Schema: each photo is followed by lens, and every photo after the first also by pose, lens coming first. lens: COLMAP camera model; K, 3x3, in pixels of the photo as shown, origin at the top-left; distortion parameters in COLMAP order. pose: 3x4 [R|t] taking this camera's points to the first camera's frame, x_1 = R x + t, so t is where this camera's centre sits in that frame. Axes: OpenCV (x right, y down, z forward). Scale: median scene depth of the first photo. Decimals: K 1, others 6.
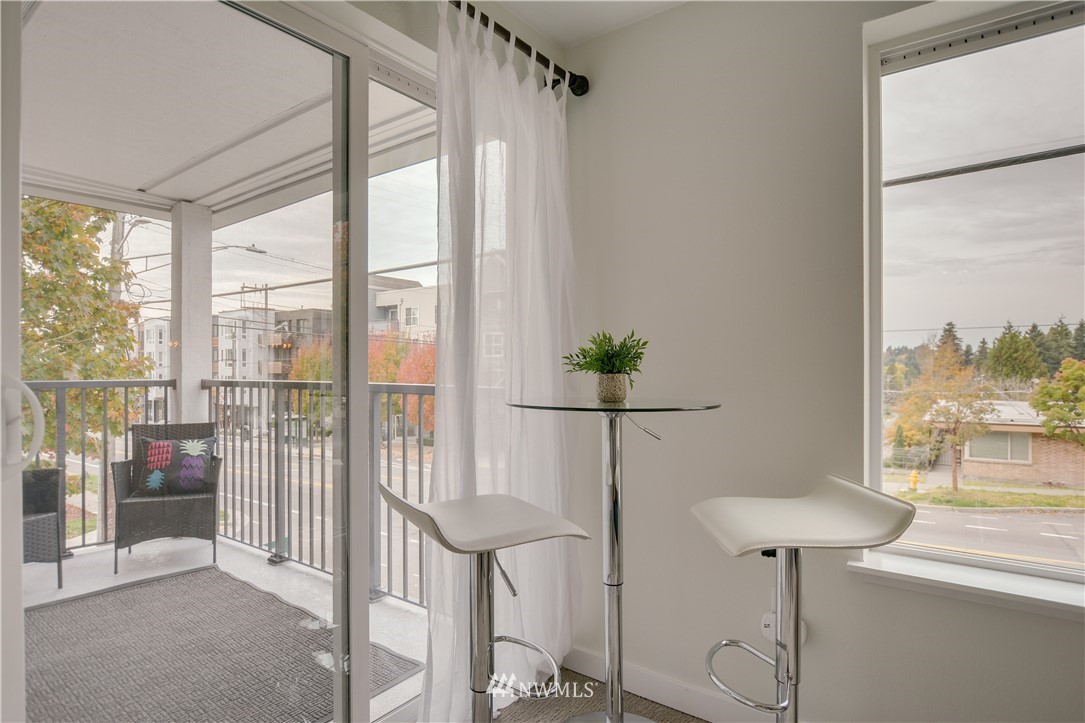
lens RADIAL K [[560.0, 0, 564.4], [0, 560.0, 365.4], [0, 0, 1]] dist [-0.001467, -0.001544]
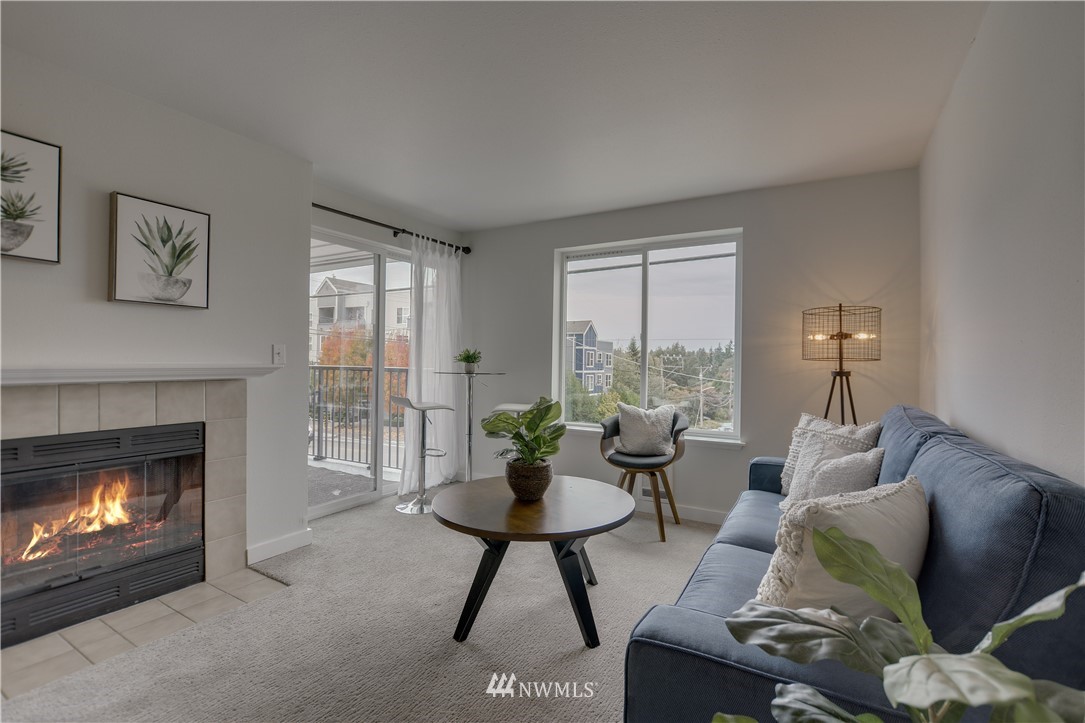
lens RADIAL K [[452.7, 0, 542.5], [0, 452.7, 361.5], [0, 0, 1]] dist [-0.058941, 0.015357]
pose [[0.995496, 0.015234, 0.093569, 0.223192], [-0.015390, 0.999881, 0.000952, 0.000061], [-0.093544, -0.002388, 0.995612, -1.280670]]
